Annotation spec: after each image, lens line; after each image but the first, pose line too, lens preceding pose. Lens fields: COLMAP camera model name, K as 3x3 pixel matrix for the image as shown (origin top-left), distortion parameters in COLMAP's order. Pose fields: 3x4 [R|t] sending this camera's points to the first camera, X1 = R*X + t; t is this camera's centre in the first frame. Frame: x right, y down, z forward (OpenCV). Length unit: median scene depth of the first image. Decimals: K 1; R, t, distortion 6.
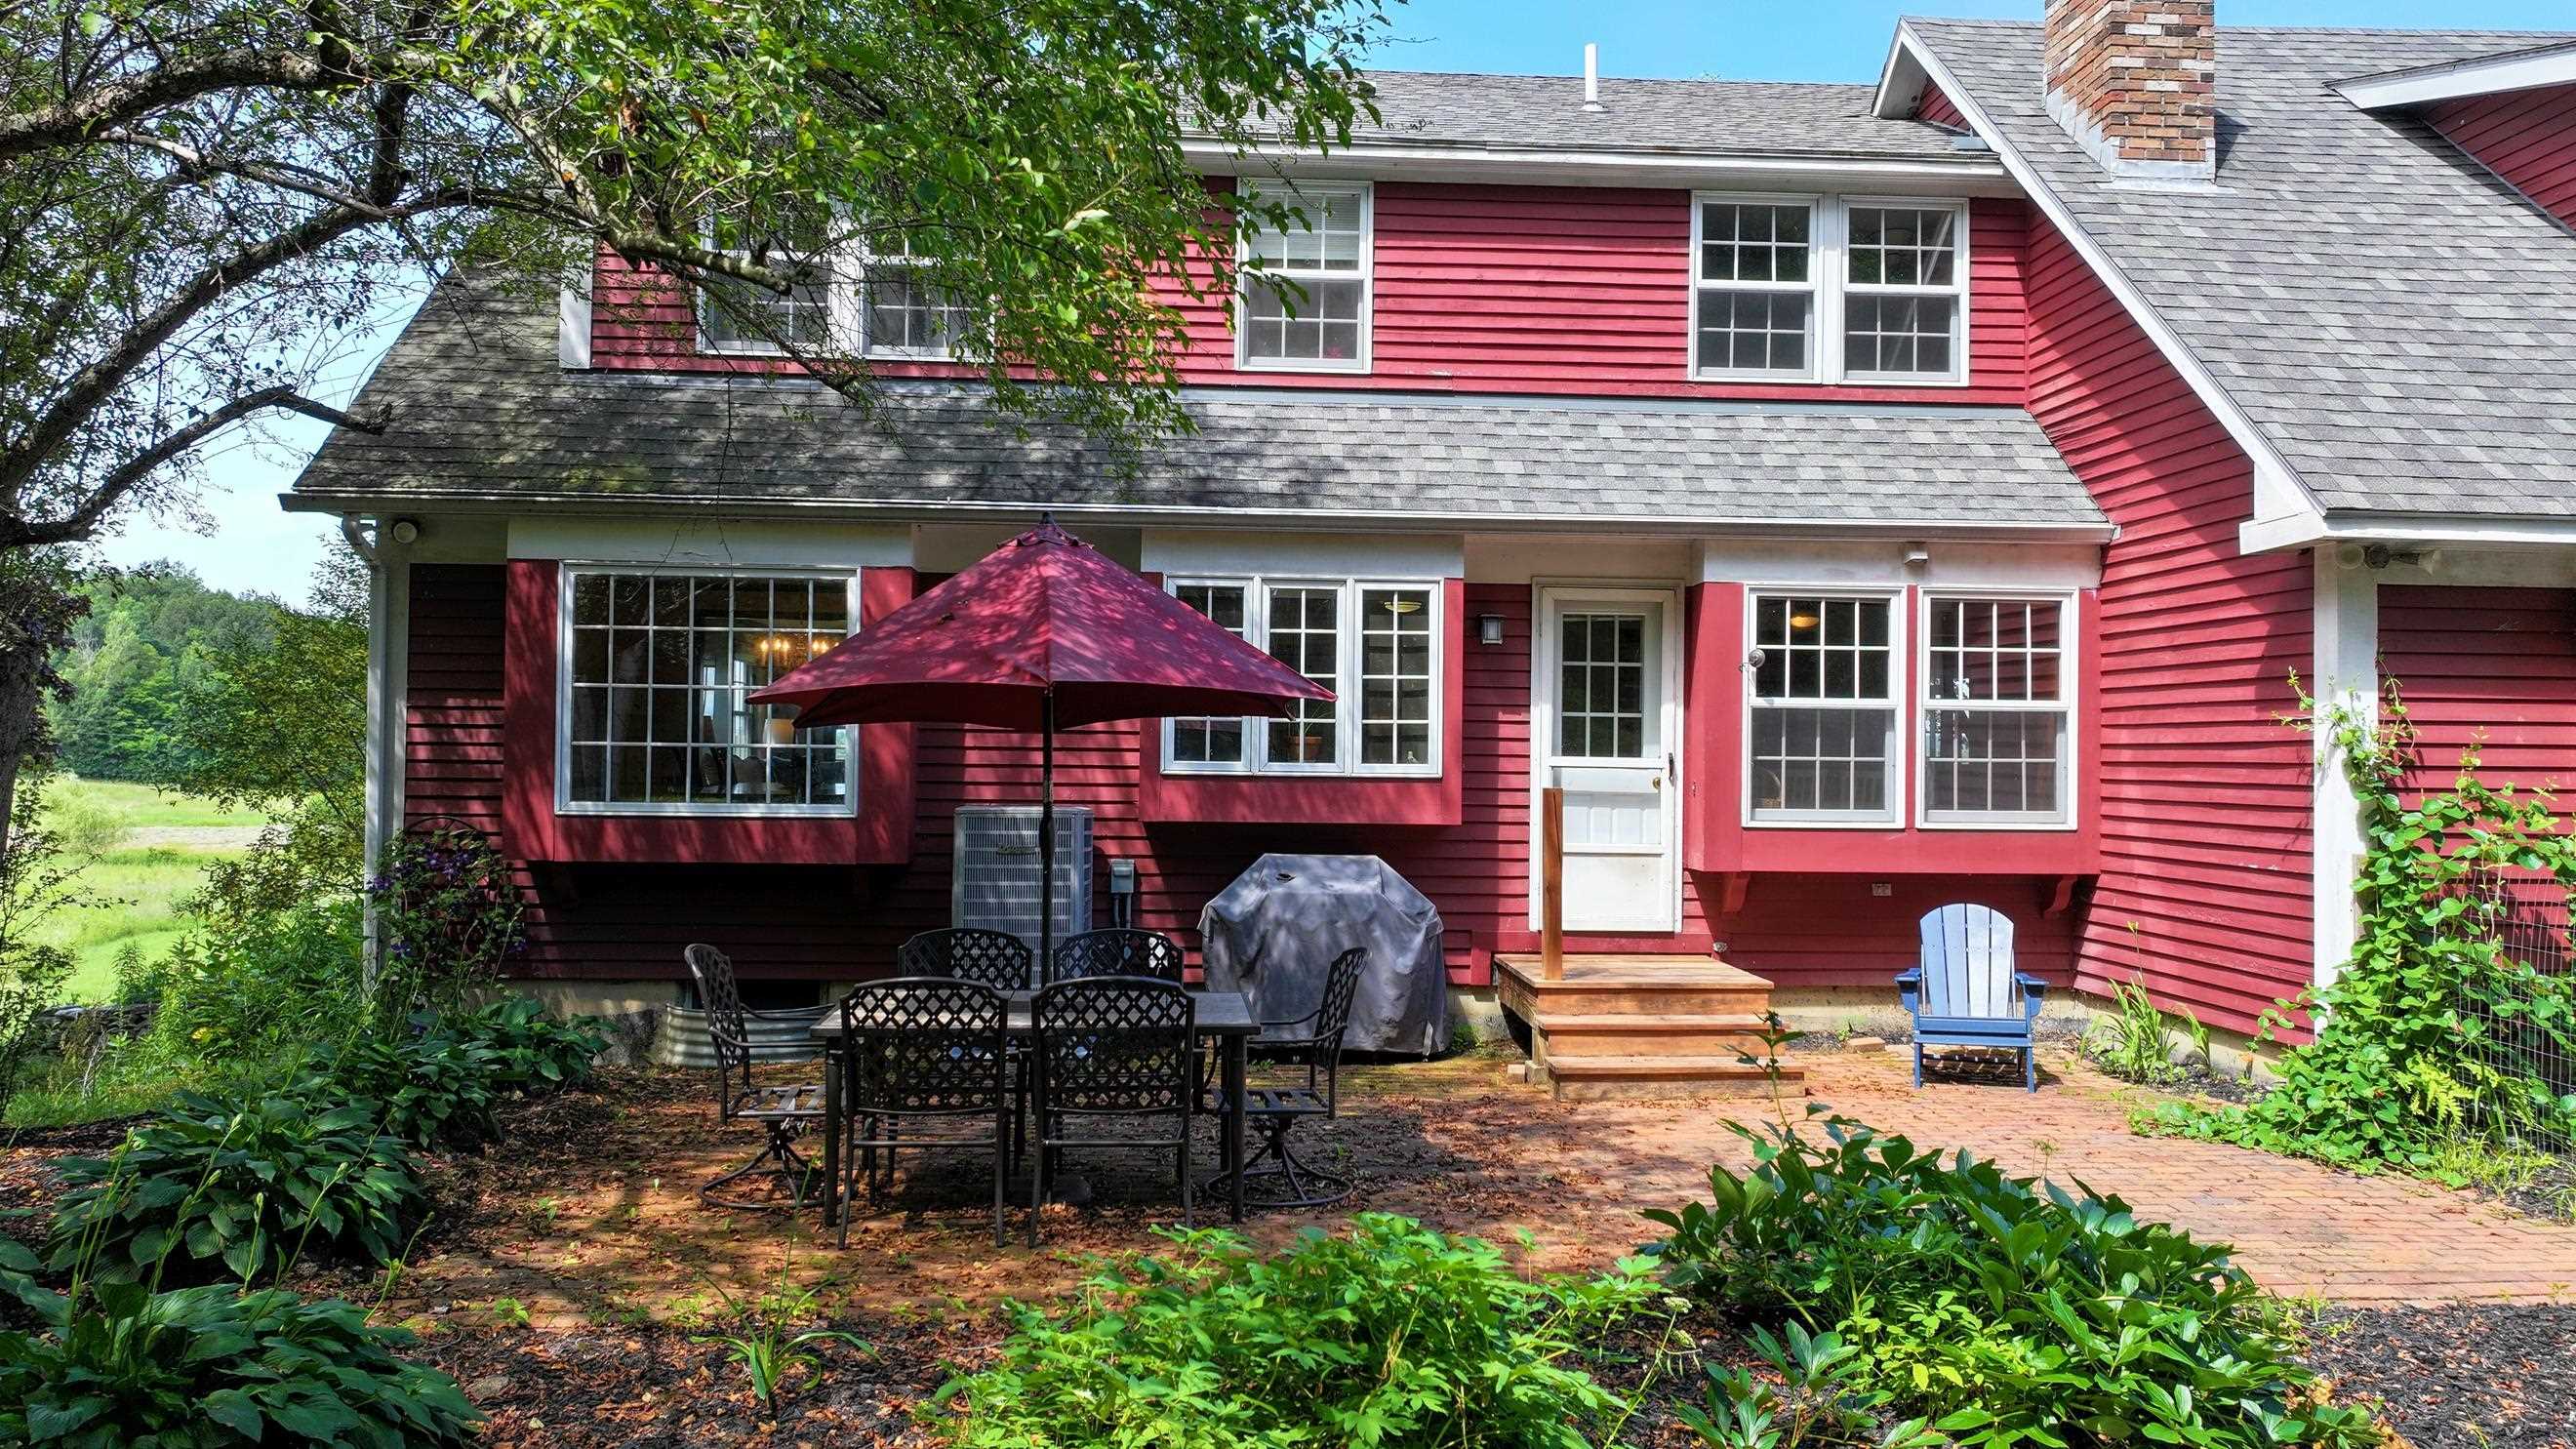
lens RADIAL K [[1817.0, 0, 1288.0], [0, 1817.0, 724.5], [0, 0, 1]] dist [-0.003319, 0.000077]
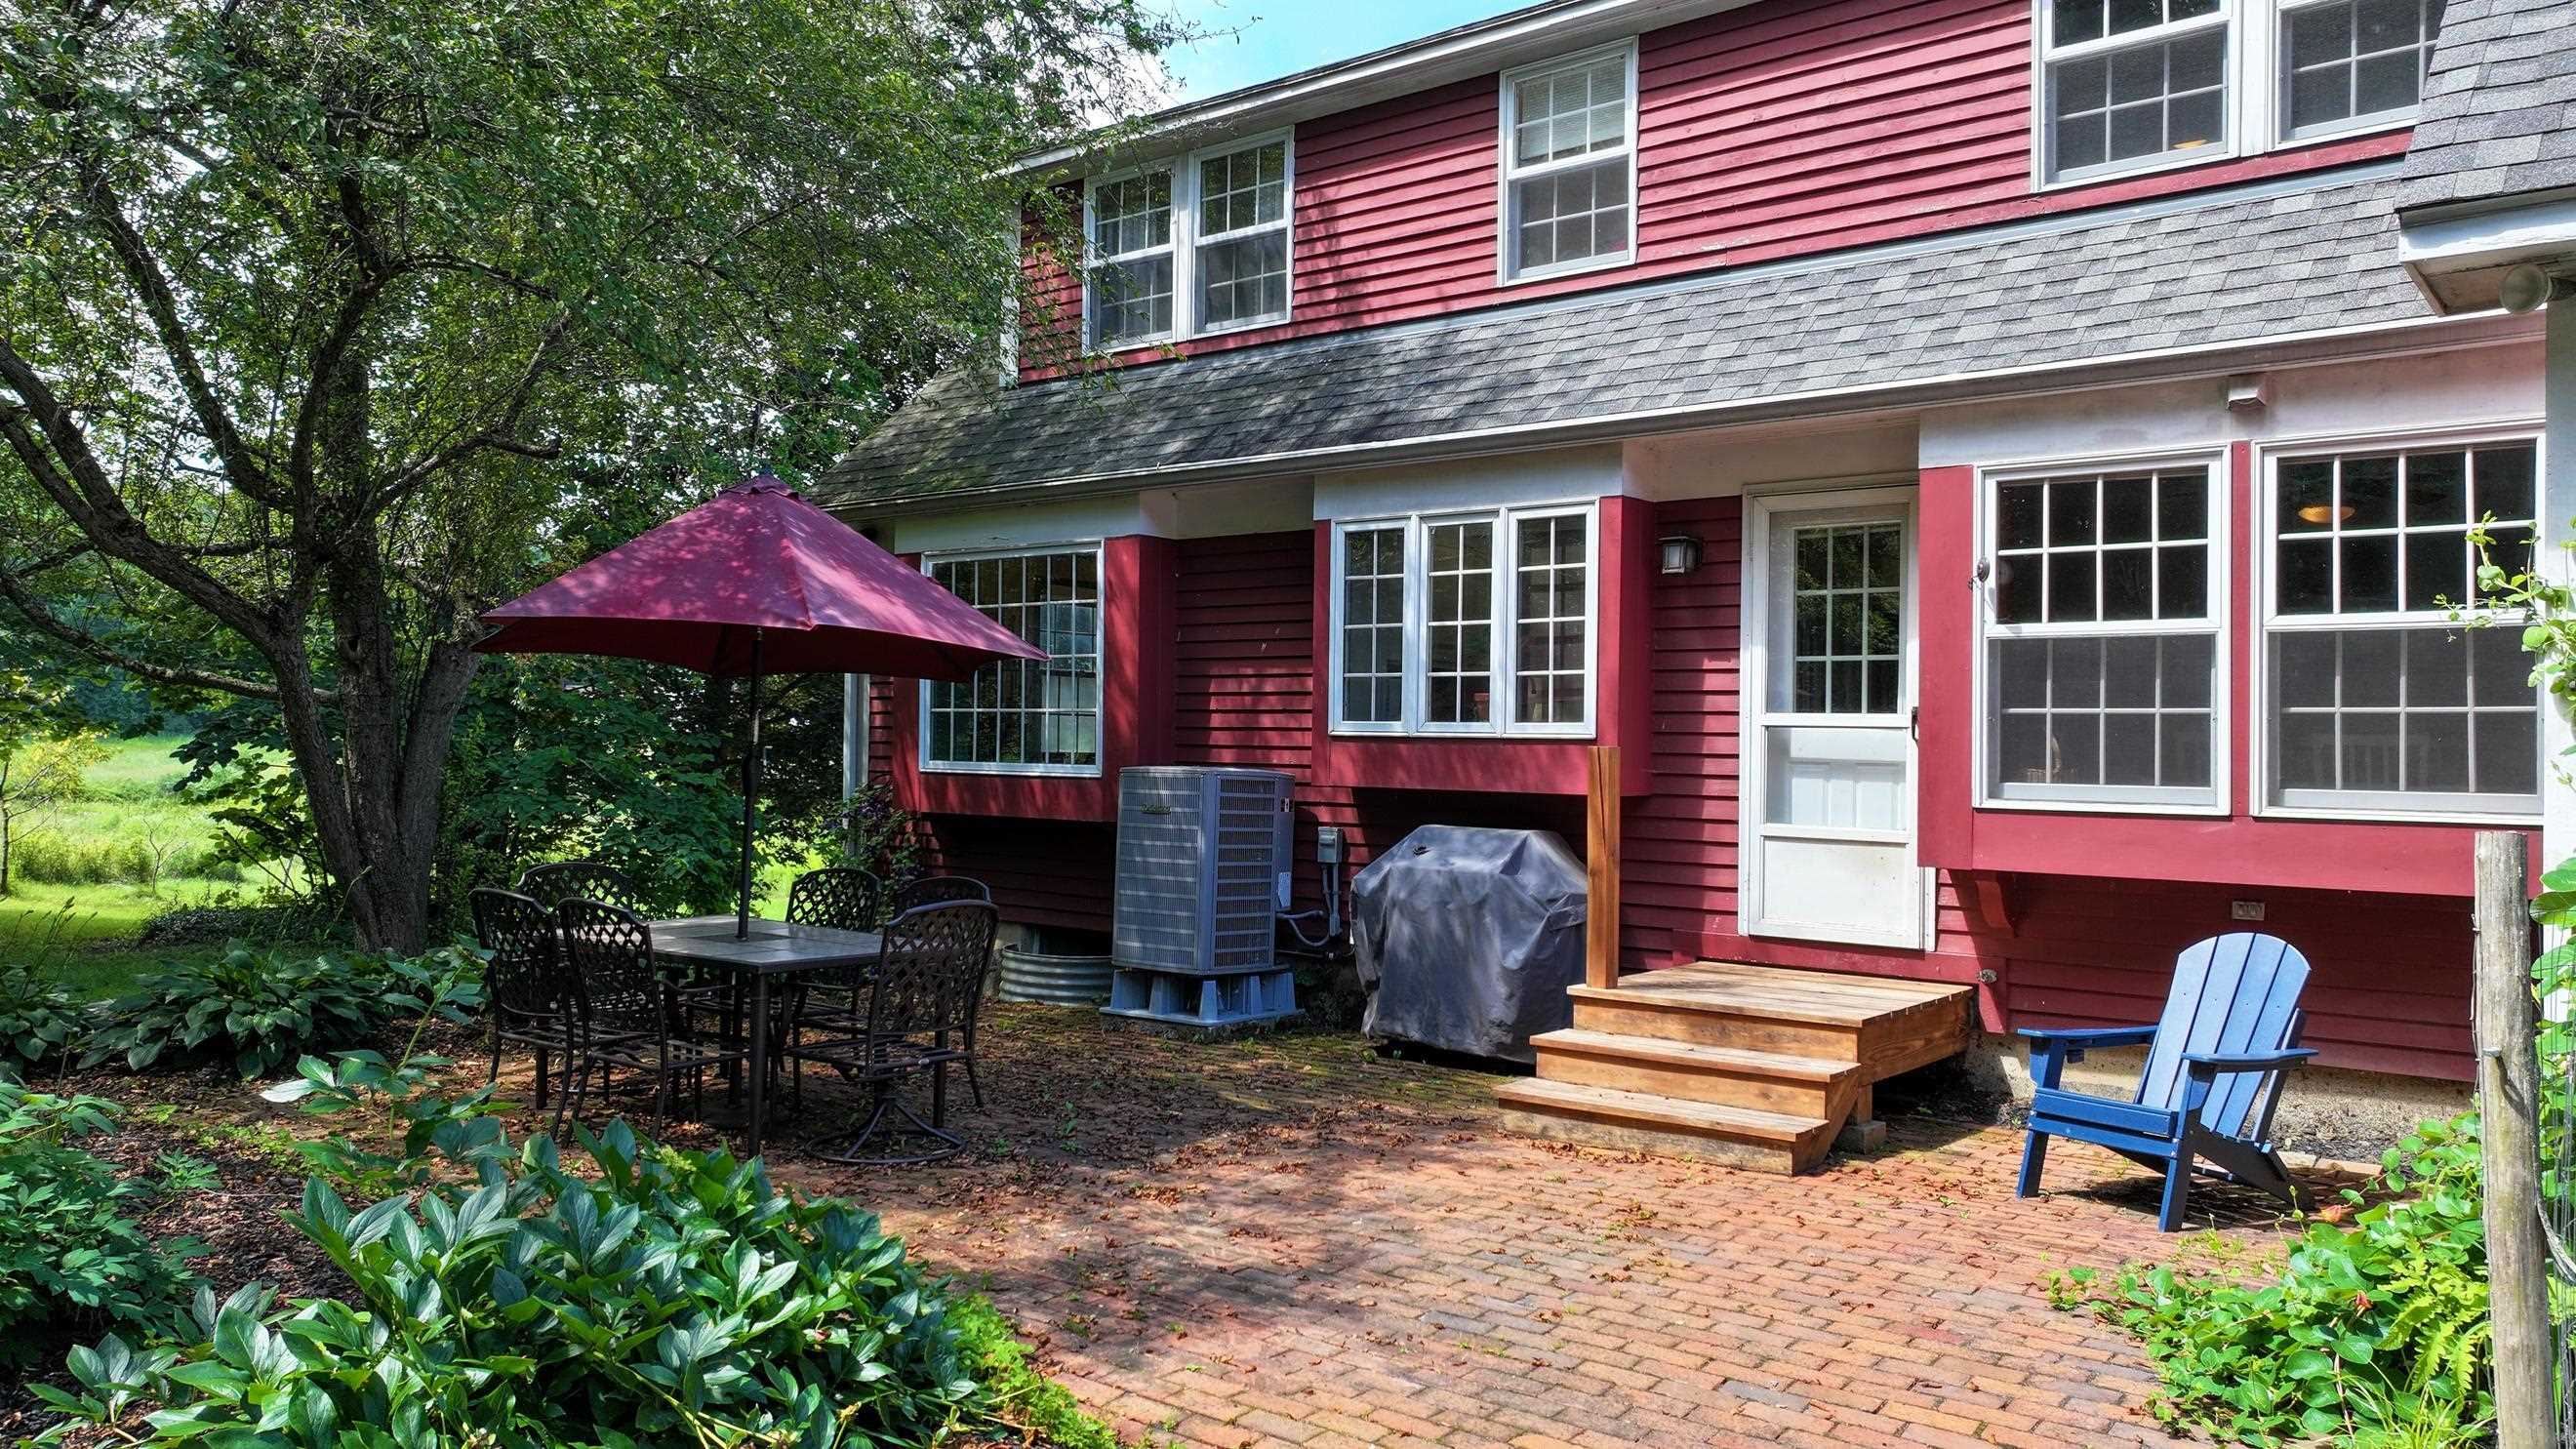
lens RADIAL K [[1817.0, 0, 1288.0], [0, 1817.0, 724.5], [0, 0, 1]] dist [-0.003319, 0.000077]
pose [[0.732327, -0.008719, -0.680897, 0.536523], [0.004706, 0.999959, -0.007743, 0.028094], [0.680937, 0.002466, 0.732338, 0.295070]]
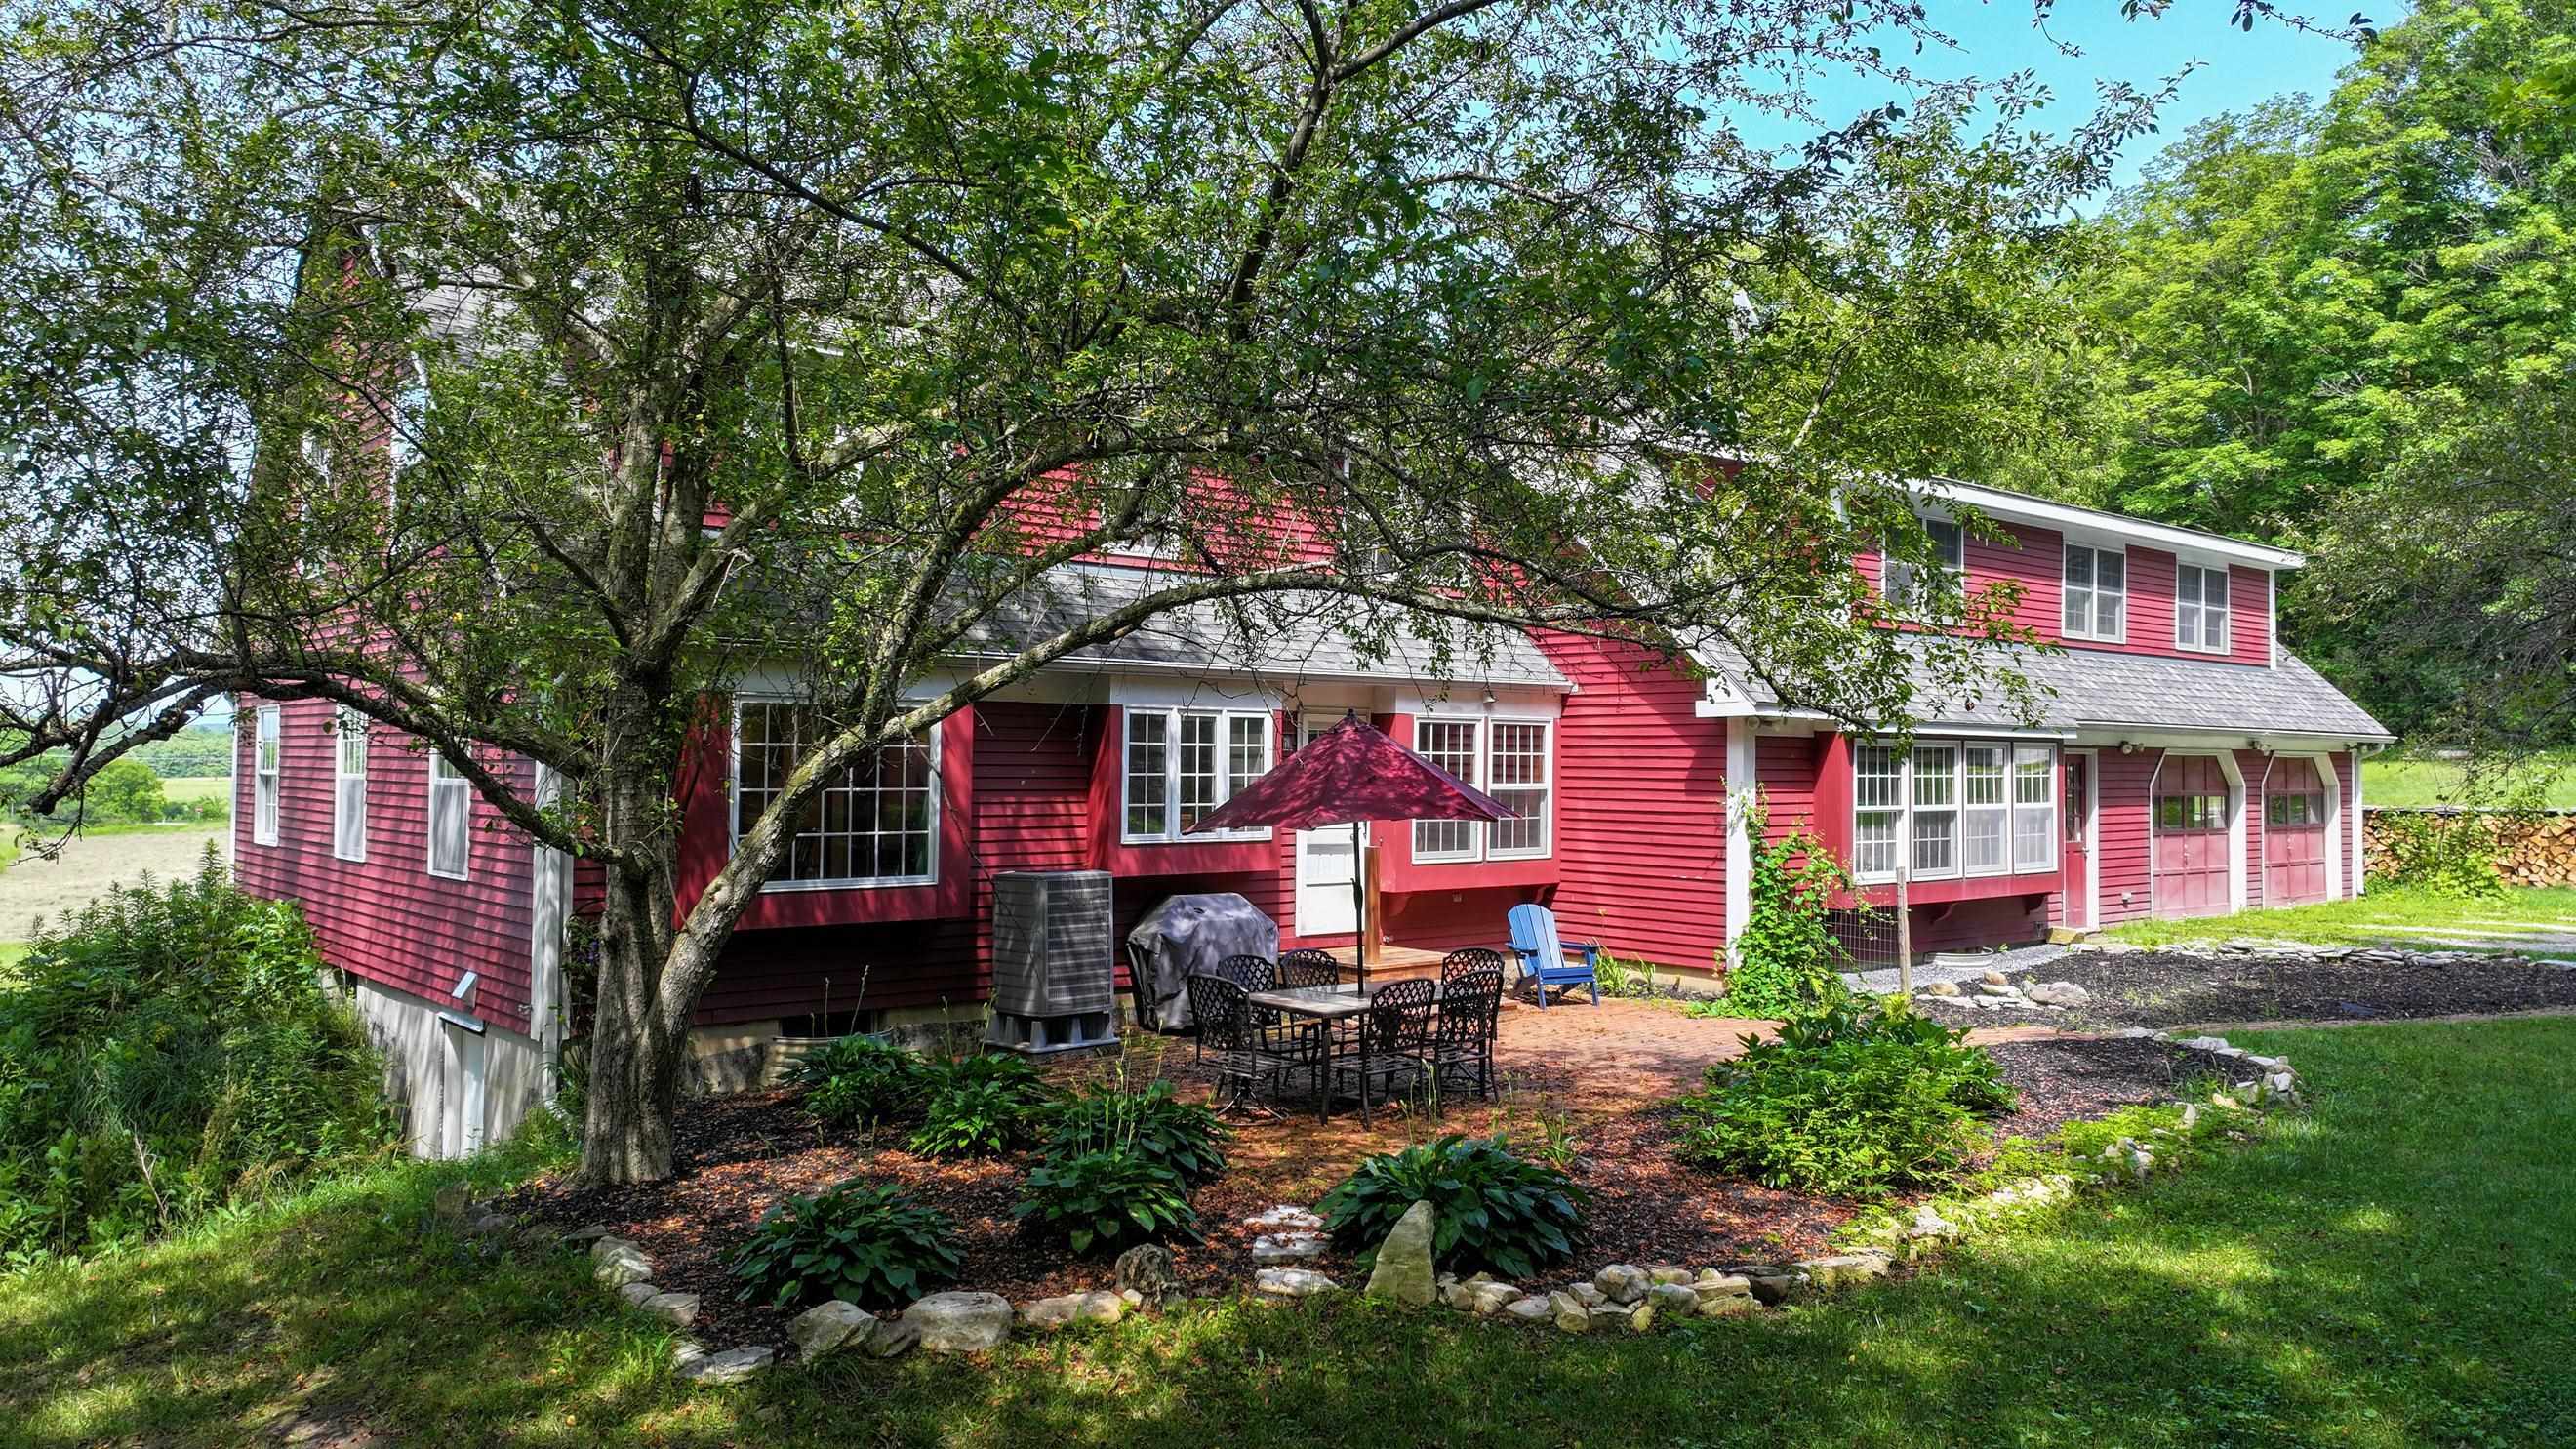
lens RADIAL K [[1761.4, 0, 1288.0], [0, 1761.4, 724.5], [0, 0, 1]] dist [-0.002217, 0.002354]
pose [[0.798812, 0.006870, 0.601541, -0.791717], [-0.009997, 0.999948, 0.001855, -0.070596], [-0.601497, -0.007495, 0.798840, -0.198819]]
